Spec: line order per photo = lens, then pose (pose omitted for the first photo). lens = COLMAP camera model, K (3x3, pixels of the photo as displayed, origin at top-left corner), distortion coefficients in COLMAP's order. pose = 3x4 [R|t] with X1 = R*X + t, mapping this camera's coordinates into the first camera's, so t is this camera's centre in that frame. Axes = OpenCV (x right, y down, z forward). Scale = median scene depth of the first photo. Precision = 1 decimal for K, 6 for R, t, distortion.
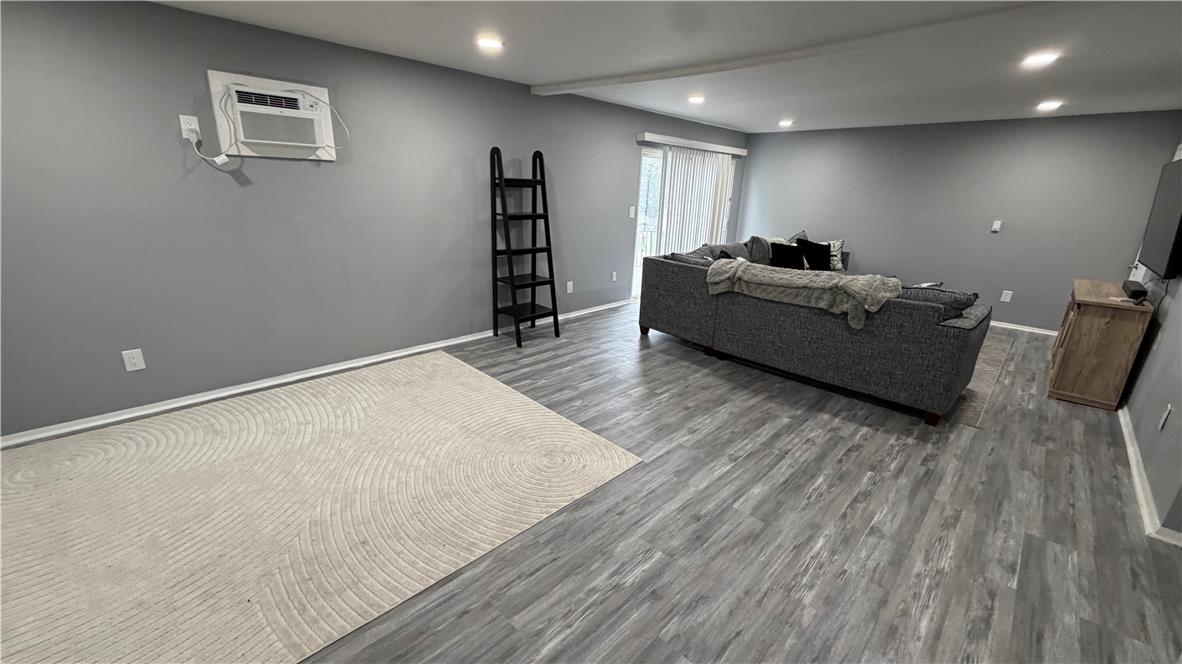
lens RADIAL K [[469.4, 0, 588.3], [0, 469.4, 333.3], [0, 0, 1]] dist [-0.000439, 0.000374]
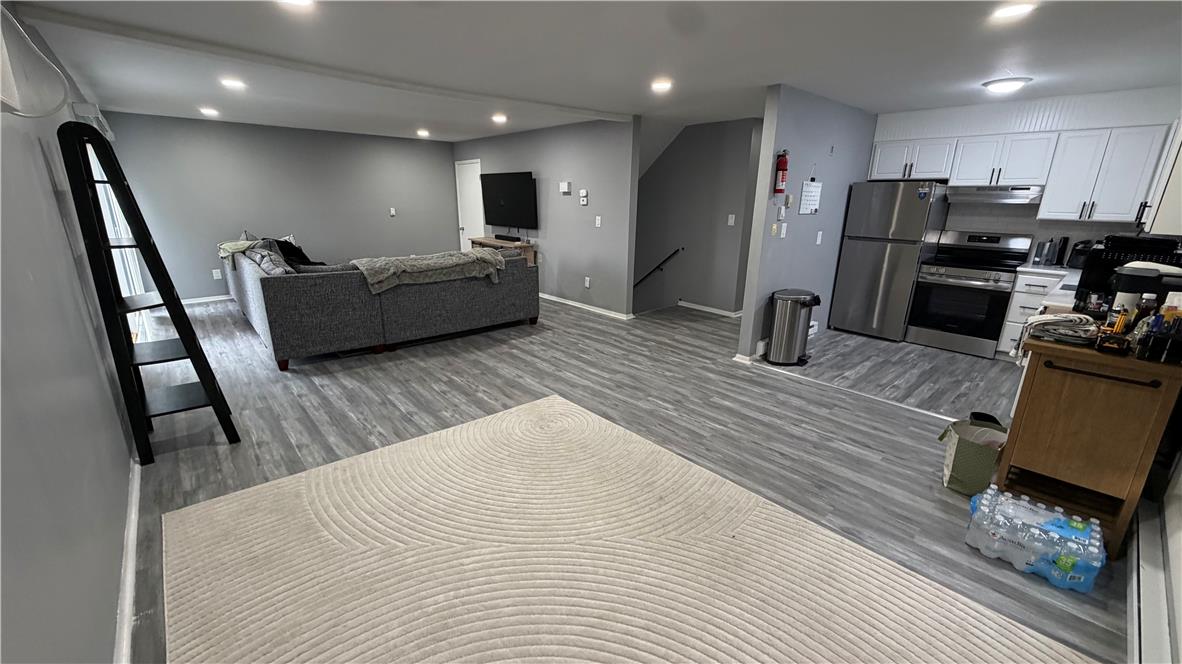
lens RADIAL K [[469.4, 0, 588.3], [0, 469.4, 333.3], [0, 0, 1]] dist [-0.000439, 0.000374]
pose [[0.066501, -0.309912, 0.948437, -0.870694], [0.285566, 0.916691, 0.279516, -0.193783], [-0.956049, 0.252253, 0.149461, 0.514140]]
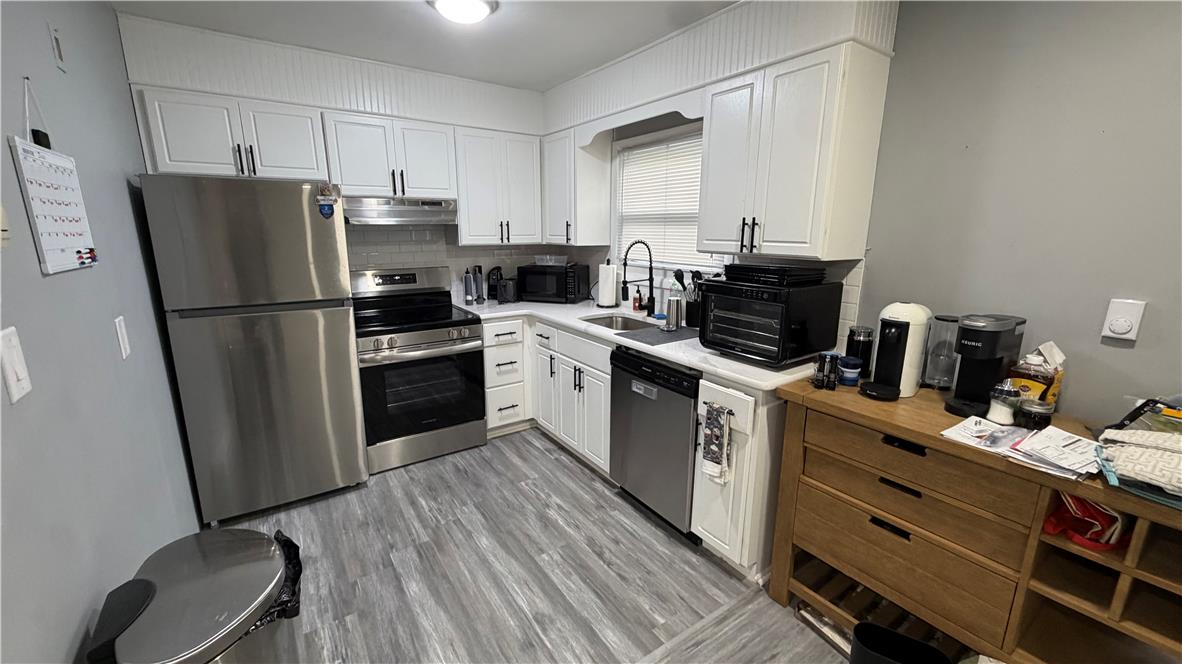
lens RADIAL K [[469.4, 0, 588.3], [0, 469.4, 333.3], [0, 0, 1]] dist [-0.000439, 0.000374]
pose [[-0.980859, -0.075380, 0.179539, 0.070296], [0.025065, 0.865484, 0.500309, -0.082288], [-0.193101, 0.495232, -0.847028, 0.285052]]
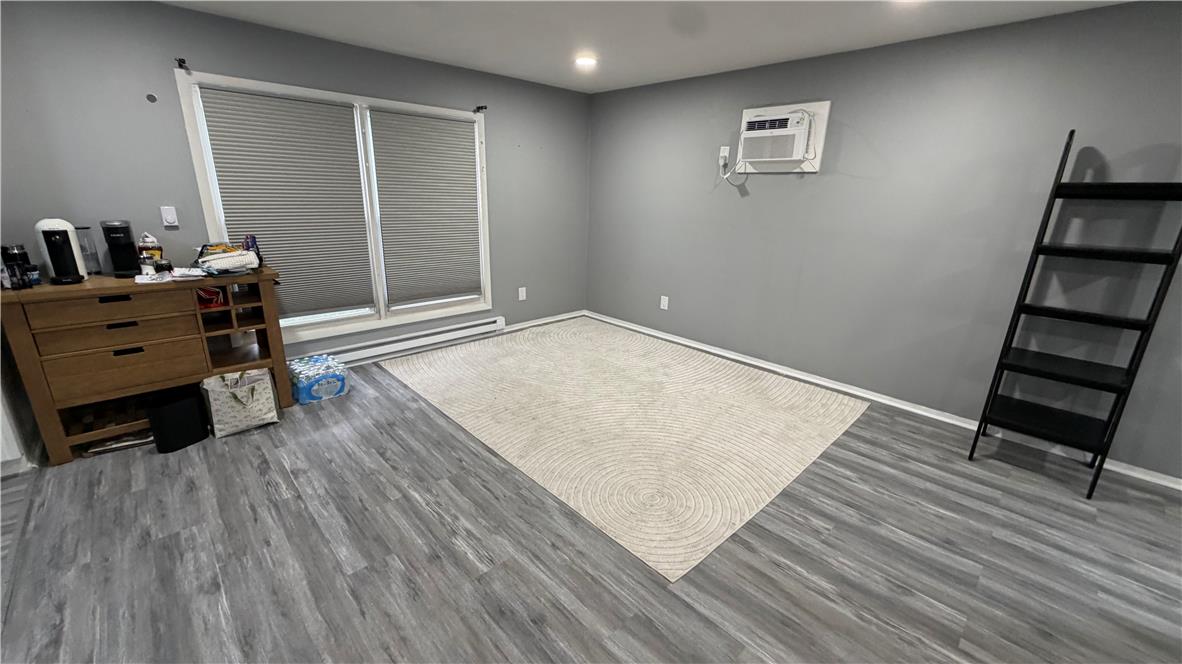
lens RADIAL K [[469.4, 0, 588.3], [0, 469.4, 333.3], [0, 0, 1]] dist [-0.000439, 0.000374]
pose [[-0.028796, 0.259324, -0.965361, 0.526303], [-0.323808, 0.911264, 0.254451, -0.144653], [0.945684, 0.319919, 0.057730, 0.571191]]
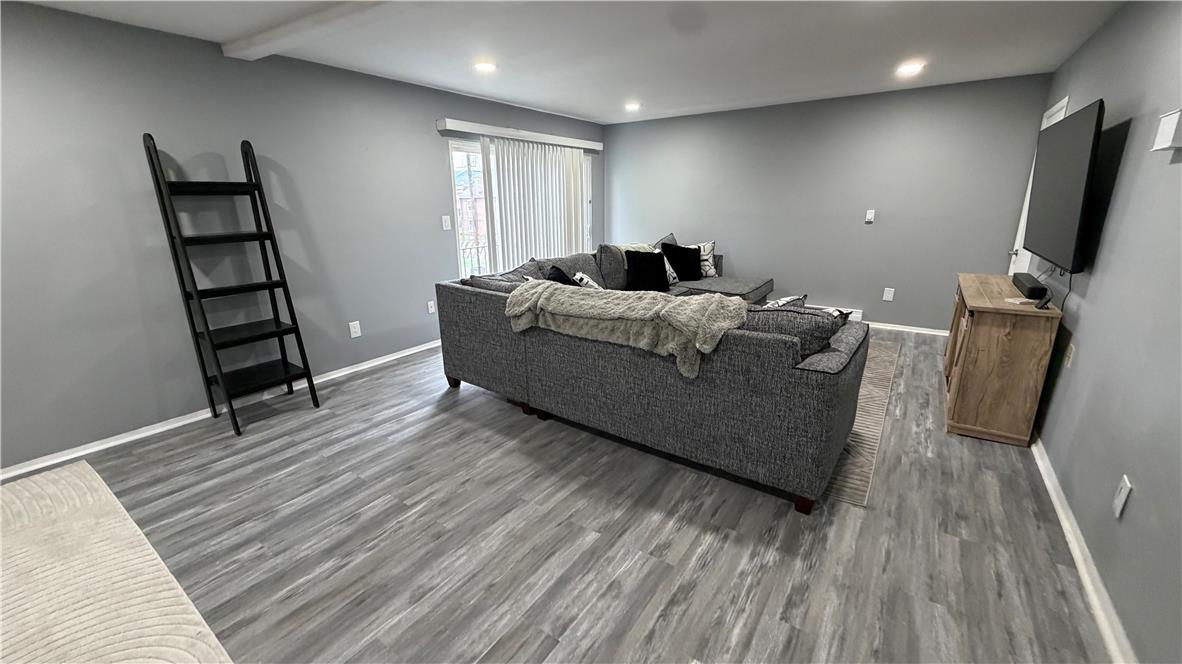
lens RADIAL K [[469.4, 0, 588.3], [0, 469.4, 333.3], [0, 0, 1]] dist [-0.000439, 0.000374]
pose [[0.985245, -0.089149, 0.146099, 0.326949], [0.092268, 0.995626, -0.014702, -0.073745], [-0.144149, 0.027965, 0.989161, 0.346405]]
